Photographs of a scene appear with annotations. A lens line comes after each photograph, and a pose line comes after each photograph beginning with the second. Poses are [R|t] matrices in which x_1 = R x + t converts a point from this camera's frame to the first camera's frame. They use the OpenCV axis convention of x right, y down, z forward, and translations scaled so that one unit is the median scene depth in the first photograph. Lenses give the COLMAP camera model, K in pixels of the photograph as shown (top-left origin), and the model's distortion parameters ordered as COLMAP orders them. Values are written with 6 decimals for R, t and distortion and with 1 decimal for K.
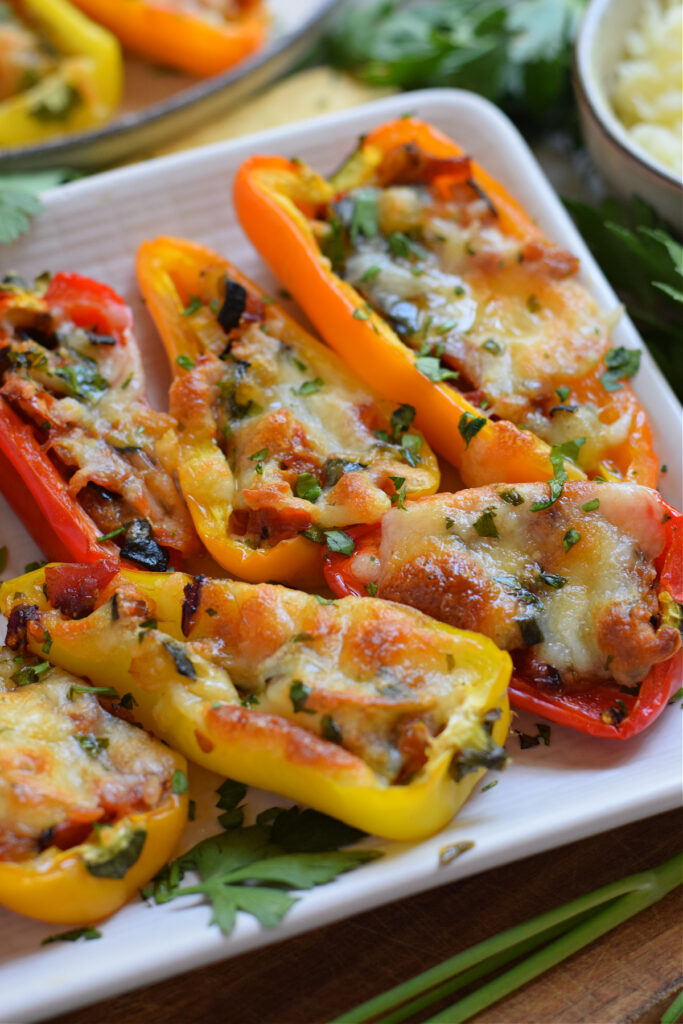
lens RADIAL K [[2609.5, 0, 341.5], [0, 2609.5, 512.0], [0, 0, 1]] dist [-0.063291, -0.289264]
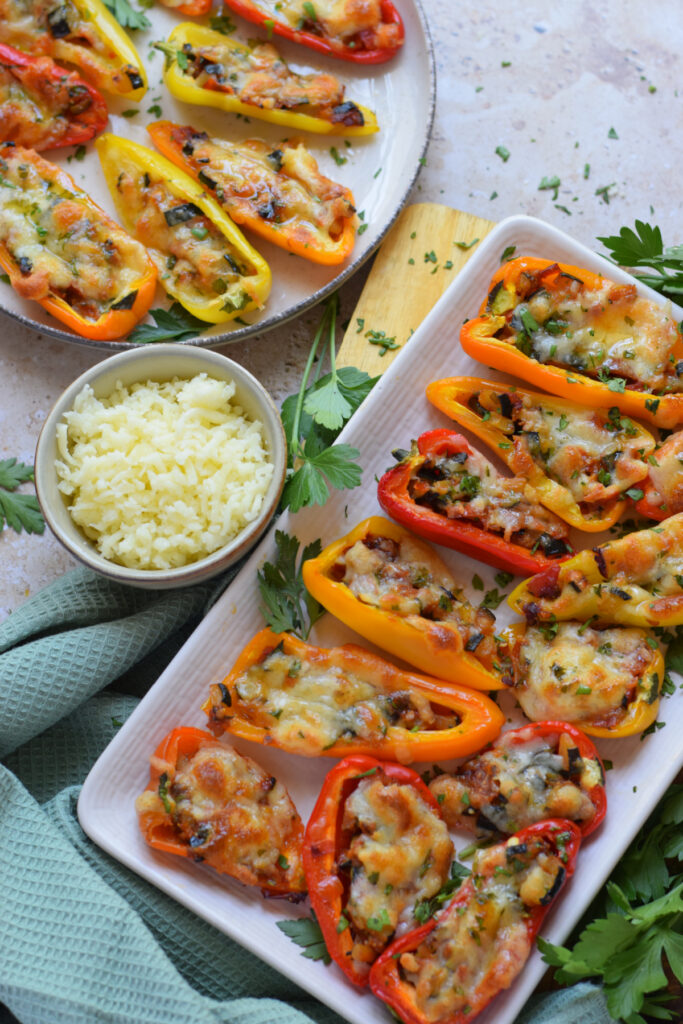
lens RADIAL K [[2499.0, 0, 341.5], [0, 2499.0, 512.0], [0, 0, 1]] dist [-0.076917, -0.294120]
pose [[0.830132, -0.541676, 0.132163, -0.450050], [0.457140, 0.796925, 0.394884, -0.840085], [-0.319223, -0.267389, 0.909175, -0.696448]]
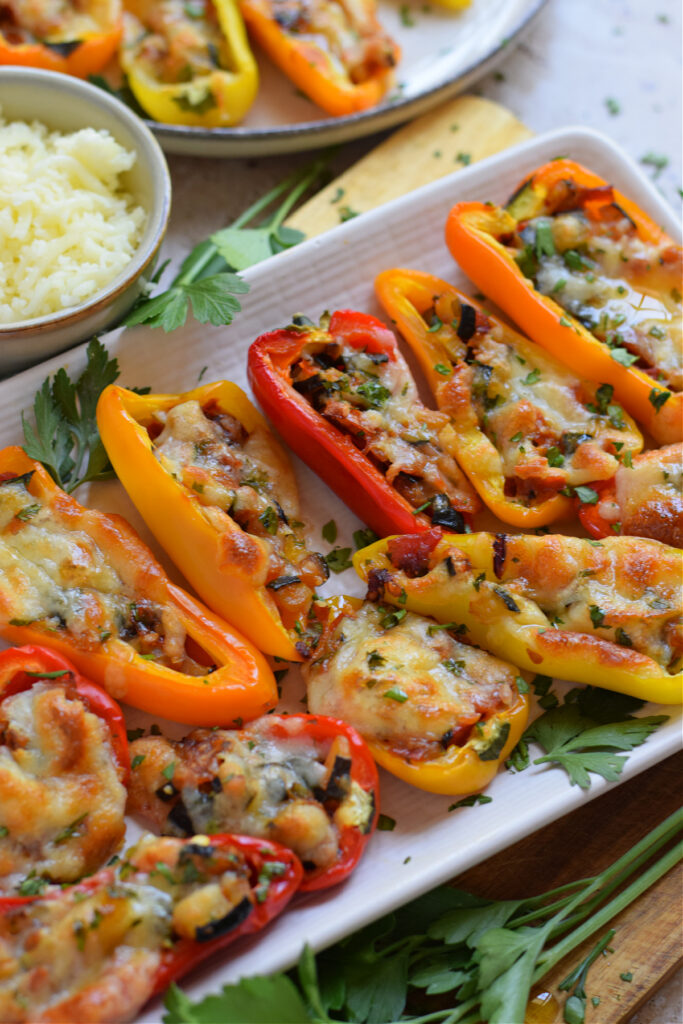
lens RADIAL K [[2499.0, 0, 341.5], [0, 2499.0, 512.0], [0, 0, 1]] dist [-0.076917, -0.294120]
pose [[0.983141, -0.126132, 0.132377, -0.306337], [0.106146, 0.983201, 0.148485, -0.191282], [-0.148882, -0.131930, 0.980014, -0.302727]]
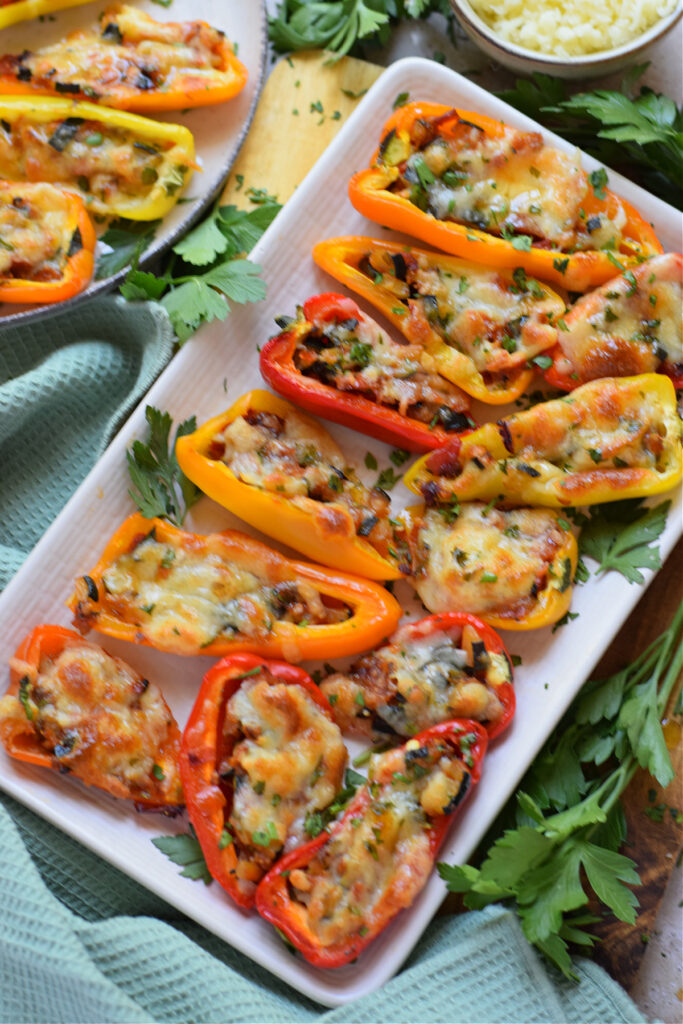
lens RADIAL K [[2499.0, 0, 341.5], [0, 2499.0, 512.0], [0, 0, 1]] dist [-0.076917, -0.294120]
pose [[0.818268, -0.555182, 0.149032, -0.434062], [0.451297, 0.781027, 0.431656, -0.722934], [-0.356046, -0.285952, 0.889642, -0.547950]]
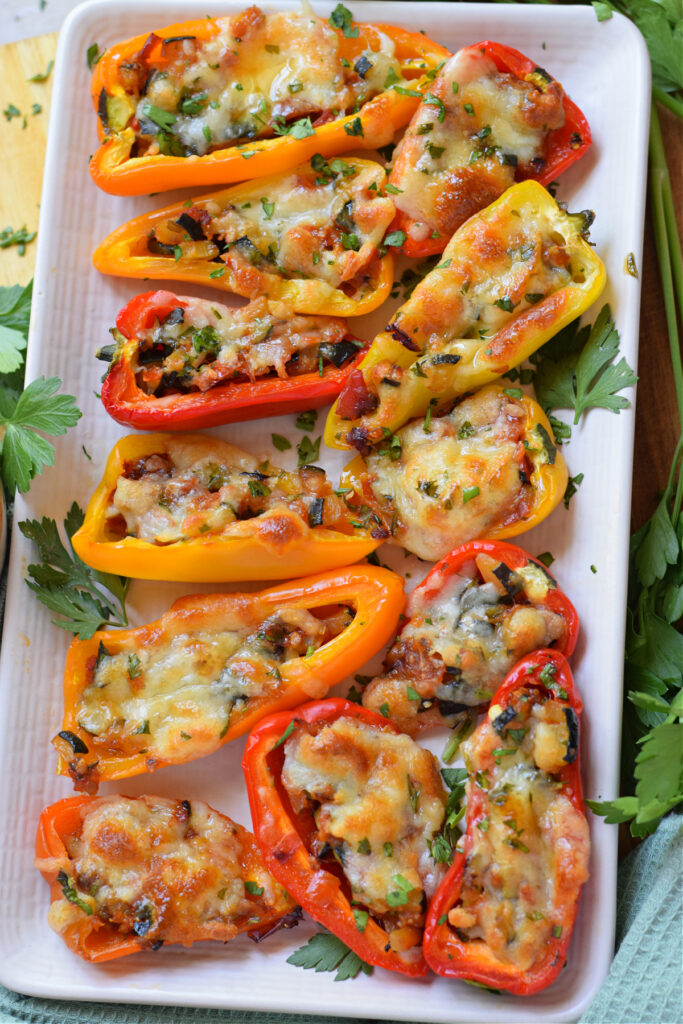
lens RADIAL K [[2499.0, 0, 341.5], [0, 2499.0, 512.0], [0, 0, 1]] dist [-0.076917, -0.294120]
pose [[0.416312, -0.900592, 0.124972, -0.344248], [0.770978, 0.422520, 0.476518, -0.648879], [-0.481952, -0.102030, 0.870237, -0.304096]]
